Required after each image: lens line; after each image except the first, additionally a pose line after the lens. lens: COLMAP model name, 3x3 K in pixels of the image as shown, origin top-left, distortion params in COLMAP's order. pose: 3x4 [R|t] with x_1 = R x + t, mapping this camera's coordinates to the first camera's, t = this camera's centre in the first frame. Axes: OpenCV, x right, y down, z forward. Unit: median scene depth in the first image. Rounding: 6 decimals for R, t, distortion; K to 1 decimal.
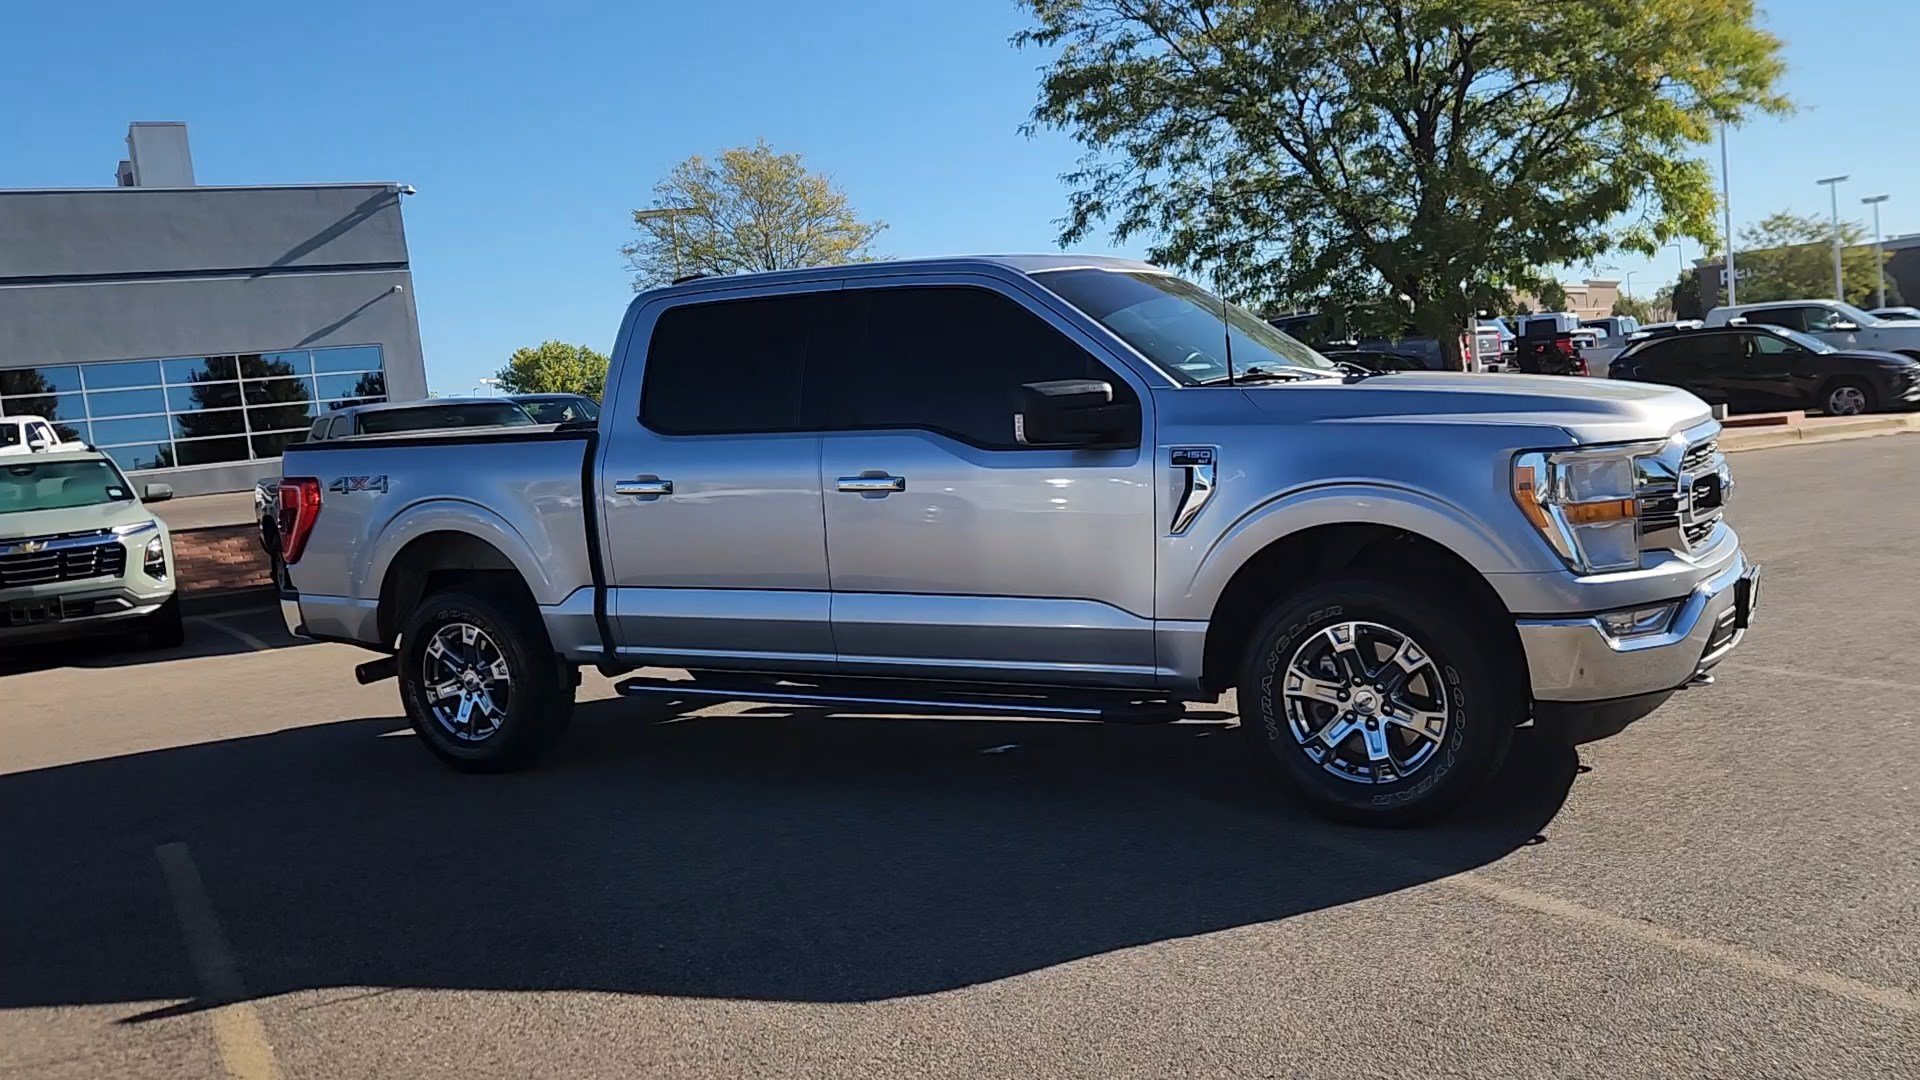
lens RADIAL K [[1611.7, 0, 958.9], [0, 1611.7, 557.1], [0, 0, 1]] dist [0.041896, -0.034654]
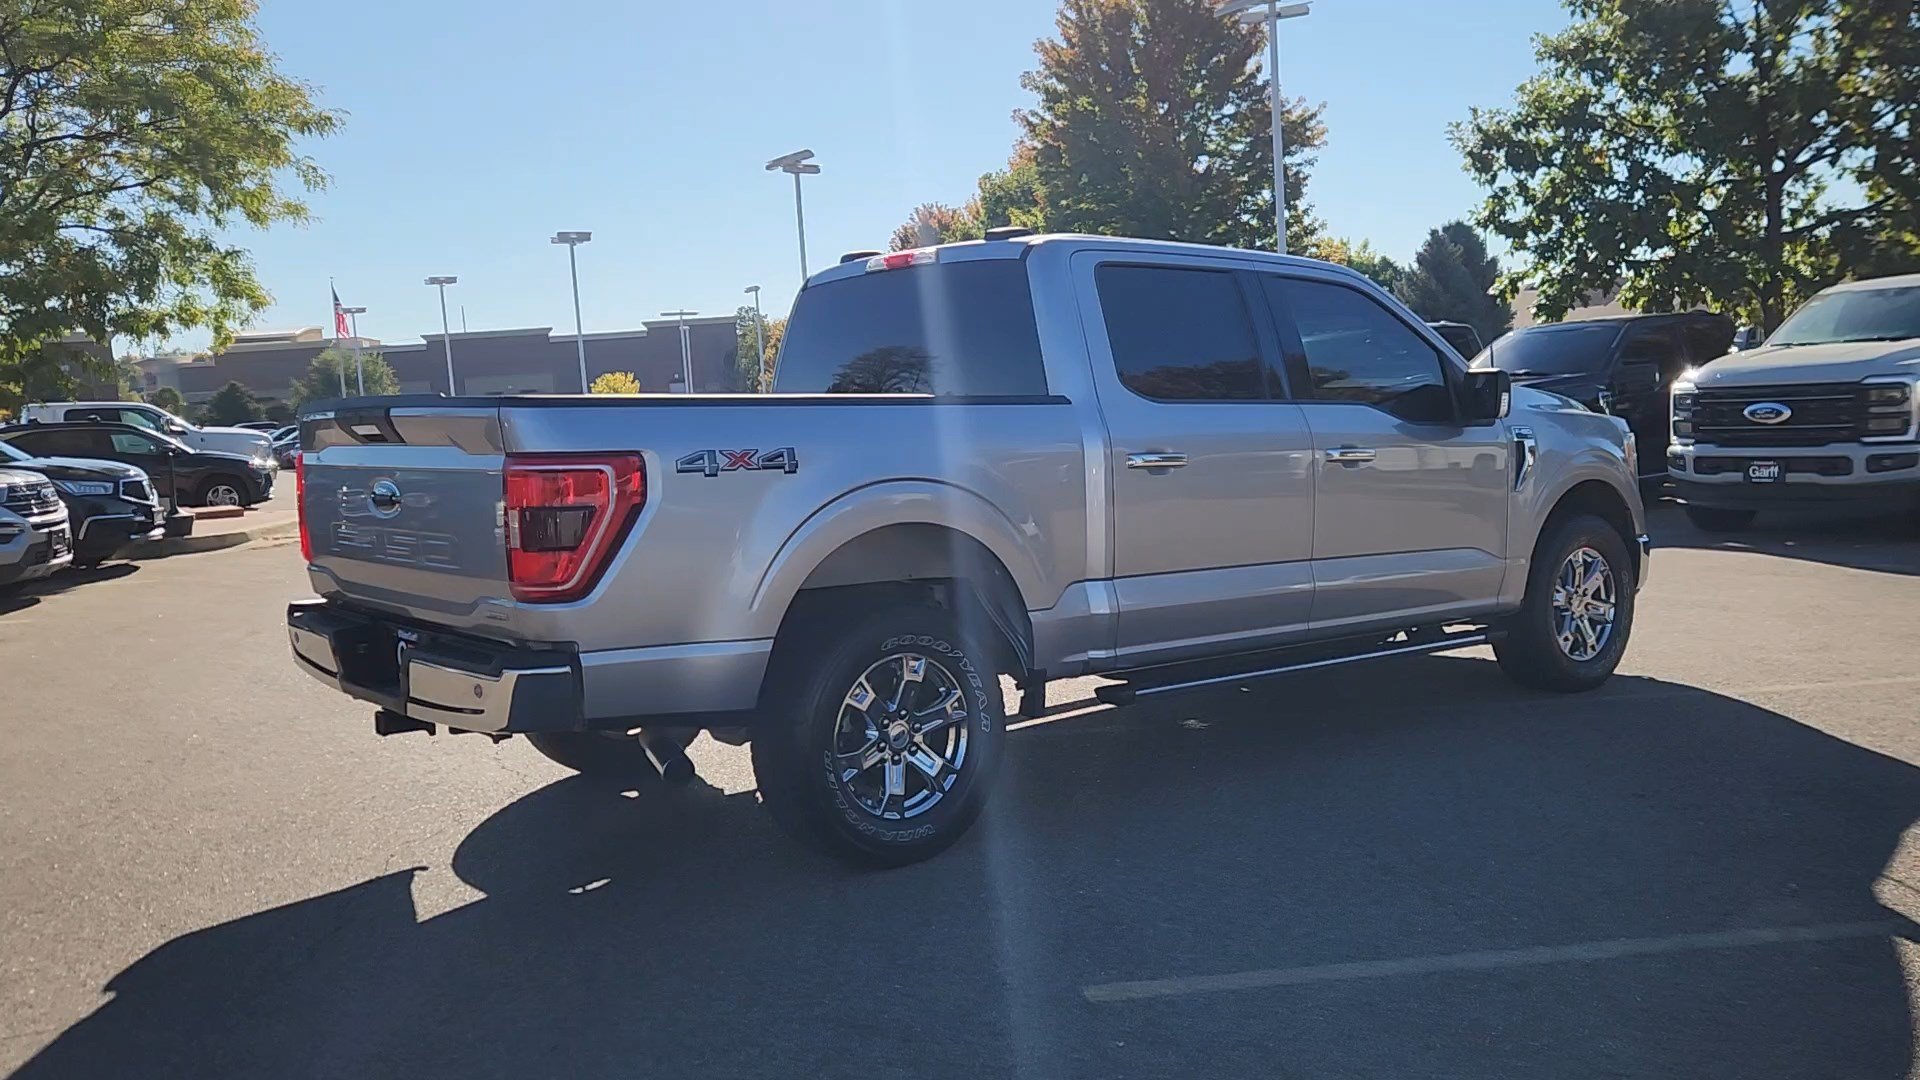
lens RADIAL K [[1611.7, 0, 951.5], [0, 1611.7, 541.4], [0, 0, 1]] dist [0.041896, -0.034654]
pose [[0.379120, -0.013137, 0.925254, -0.953570], [0.096389, 0.995020, -0.025368, 0.011351], [-0.920314, 0.098802, 0.378498, 0.697964]]
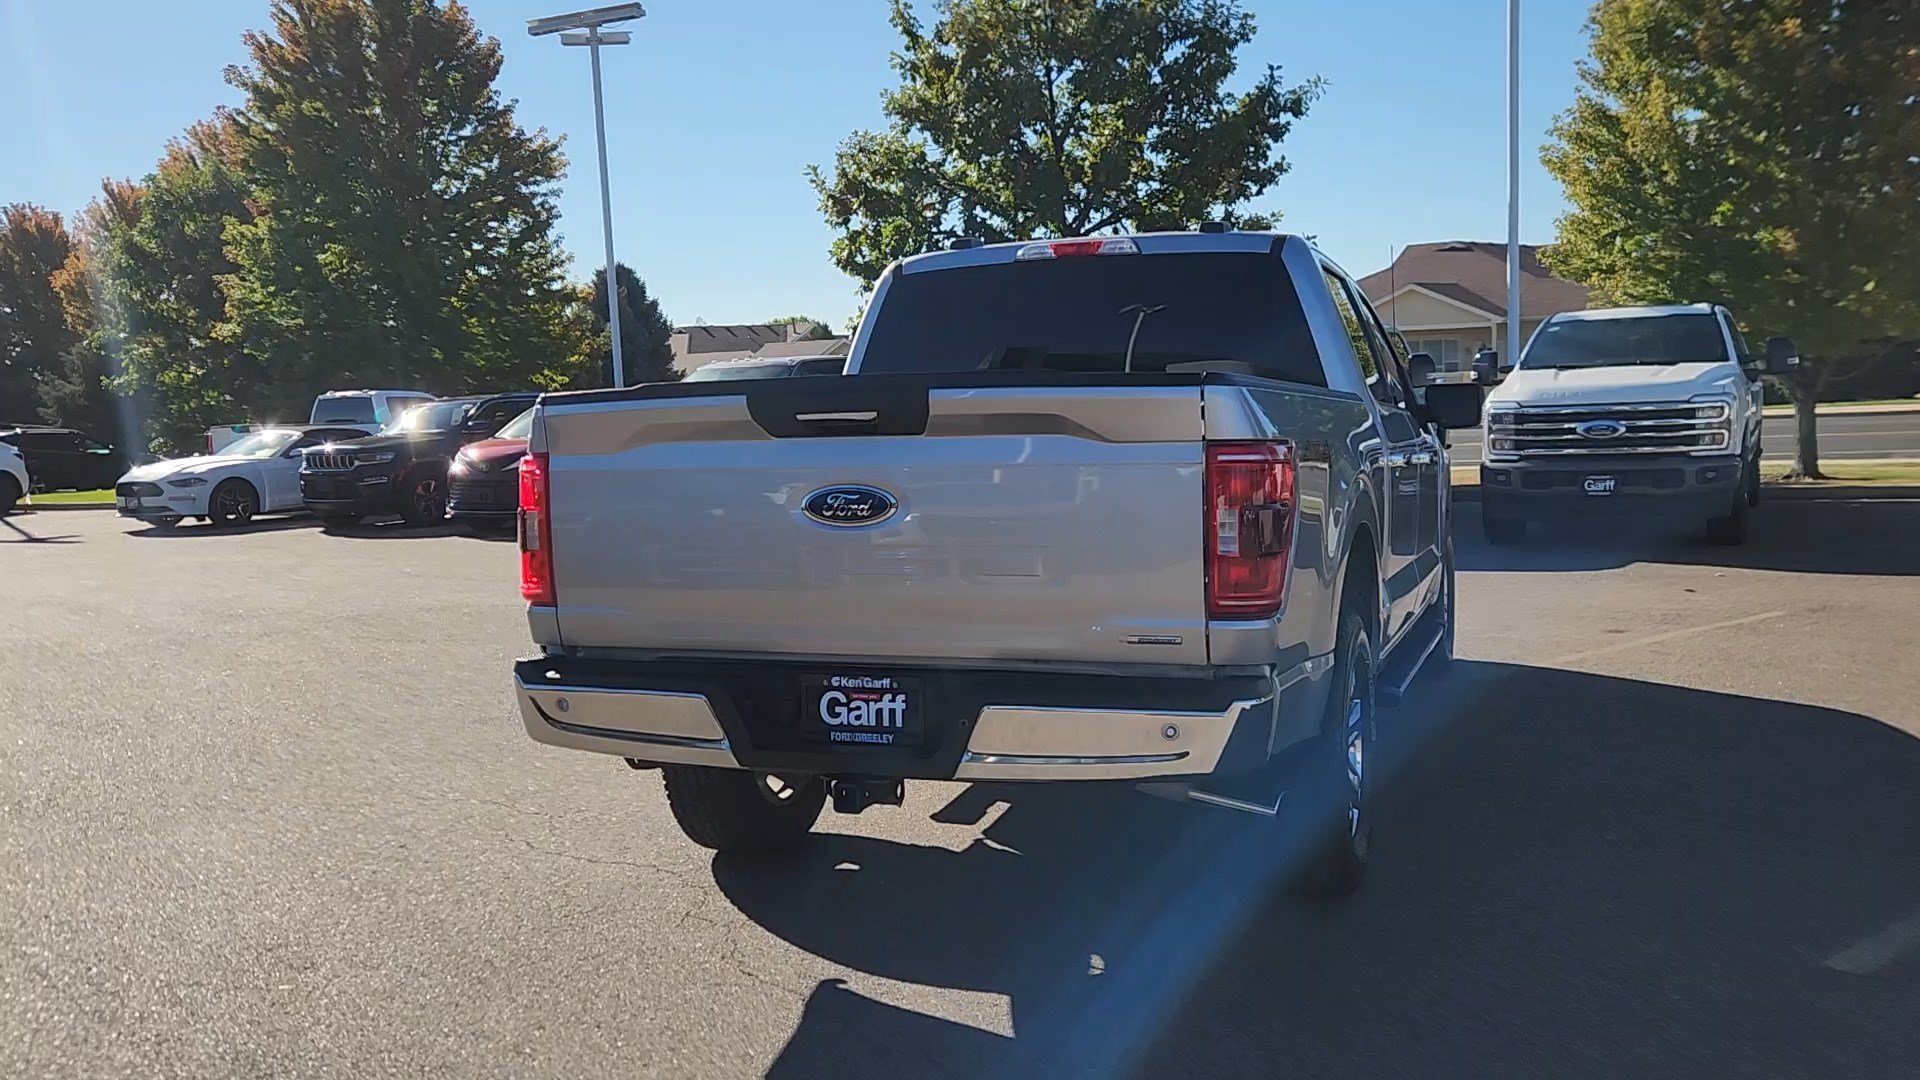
lens RADIAL K [[1611.7, 0, 947.5], [0, 1611.7, 538.4], [0, 0, 1]] dist [0.041896, -0.034654]
pose [[-0.142430, 0.006974, 0.989780, -0.940844], [0.136686, 0.990533, 0.012690, -0.041281], [-0.980322, 0.137097, -0.142034, 1.241490]]
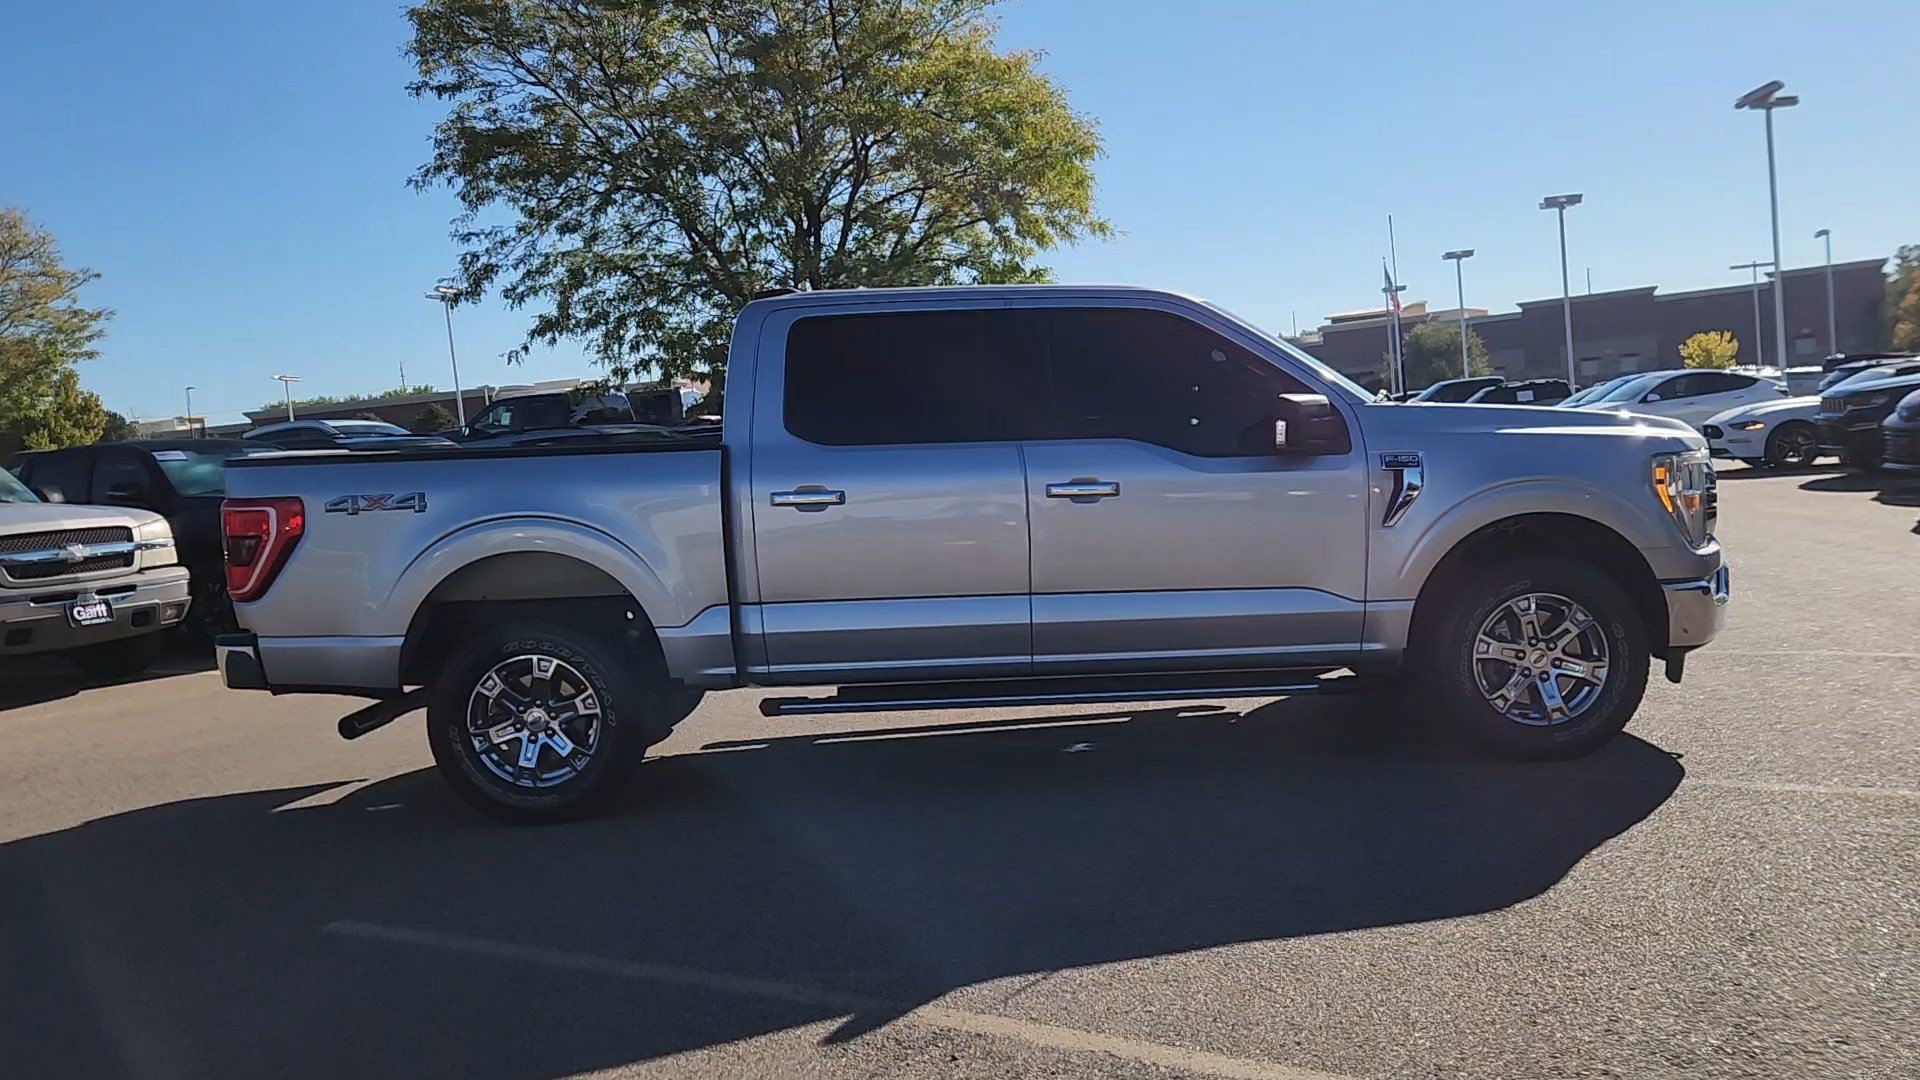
lens RADIAL K [[1611.7, 0, 957.0], [0, 1611.7, 541.2], [0, 0, 1]] dist [0.041896, -0.034654]
pose [[0.870775, -0.009460, 0.491591, -0.537898], [0.040803, 0.997756, -0.053077, 0.034467], [-0.489986, 0.066277, 0.869207, 0.099548]]
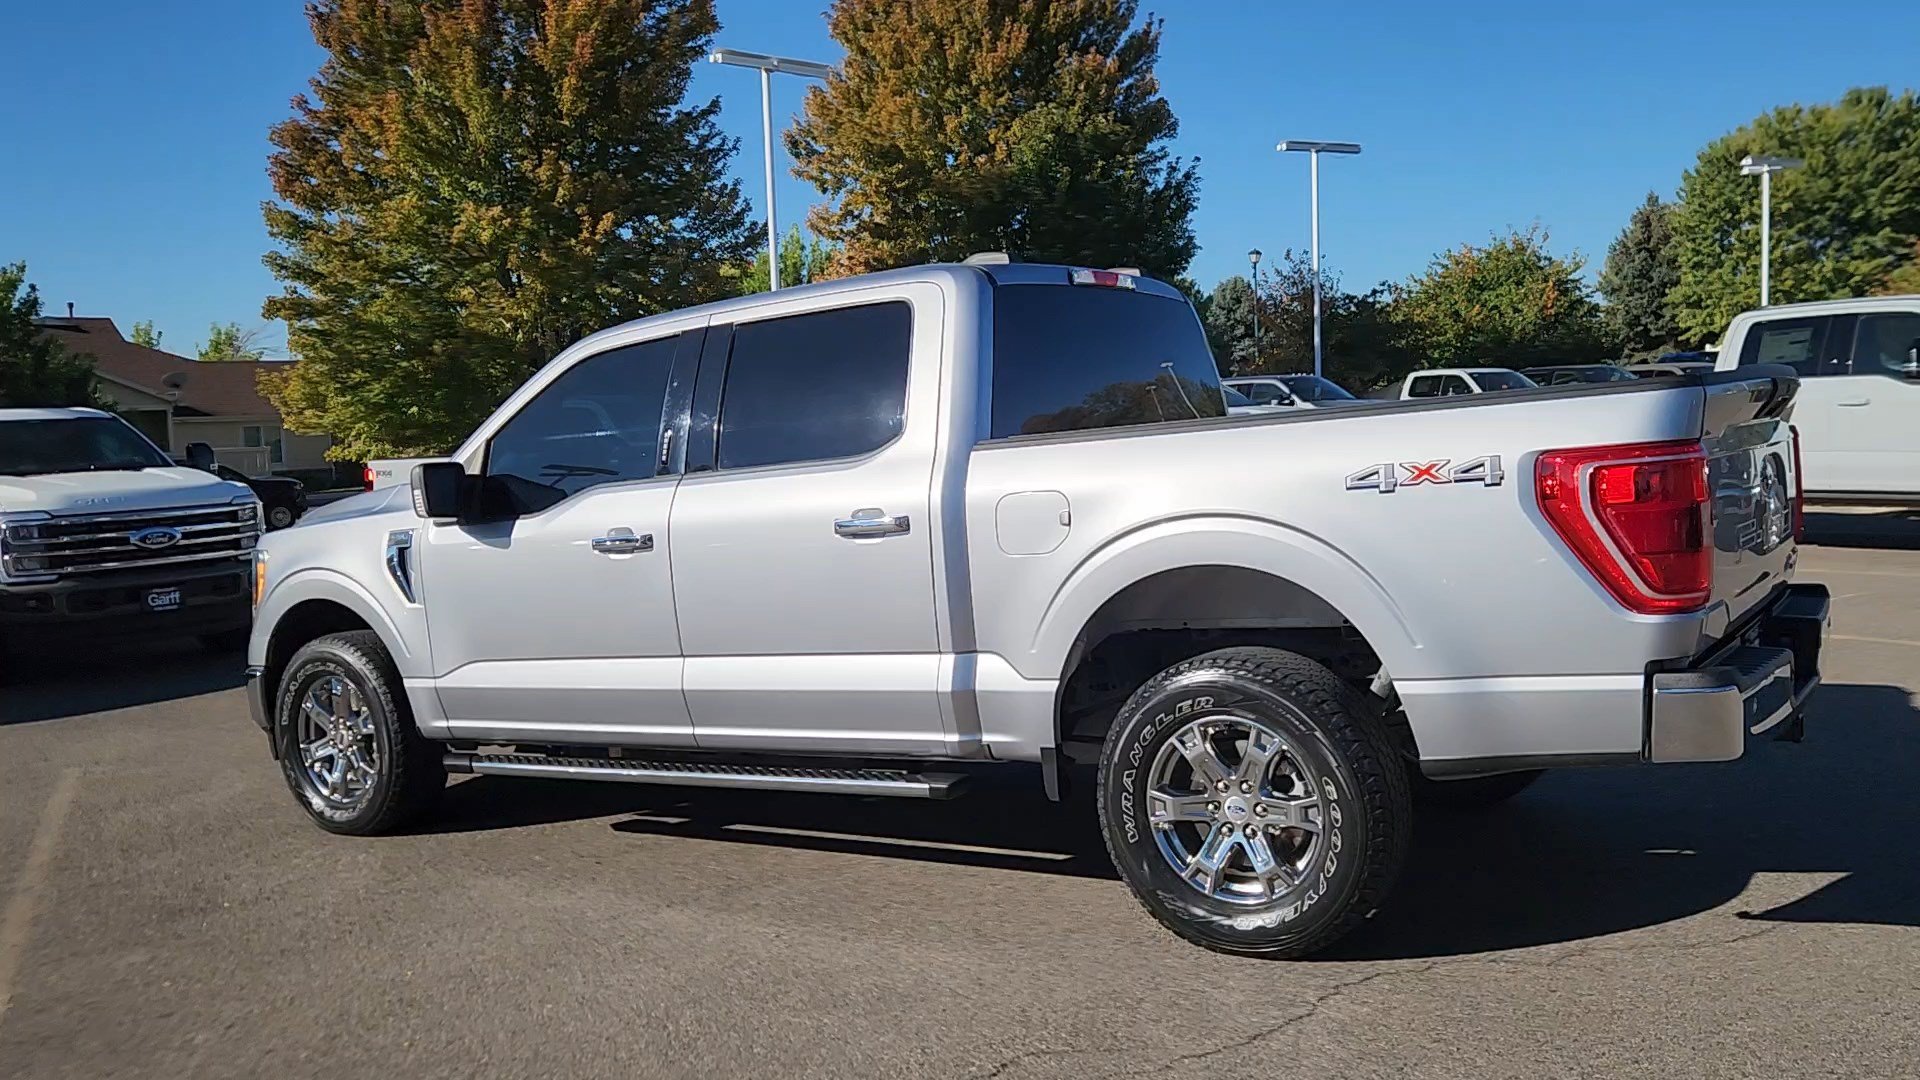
lens RADIAL K [[1611.7, 0, 949.0], [0, 1611.7, 542.7], [0, 0, 1]] dist [0.041896, -0.034654]
pose [[-0.986433, 0.137705, 0.089377, -0.123793], [0.150080, 0.977075, 0.150998, -0.170524], [-0.066534, 0.162363, -0.984485, 1.853426]]
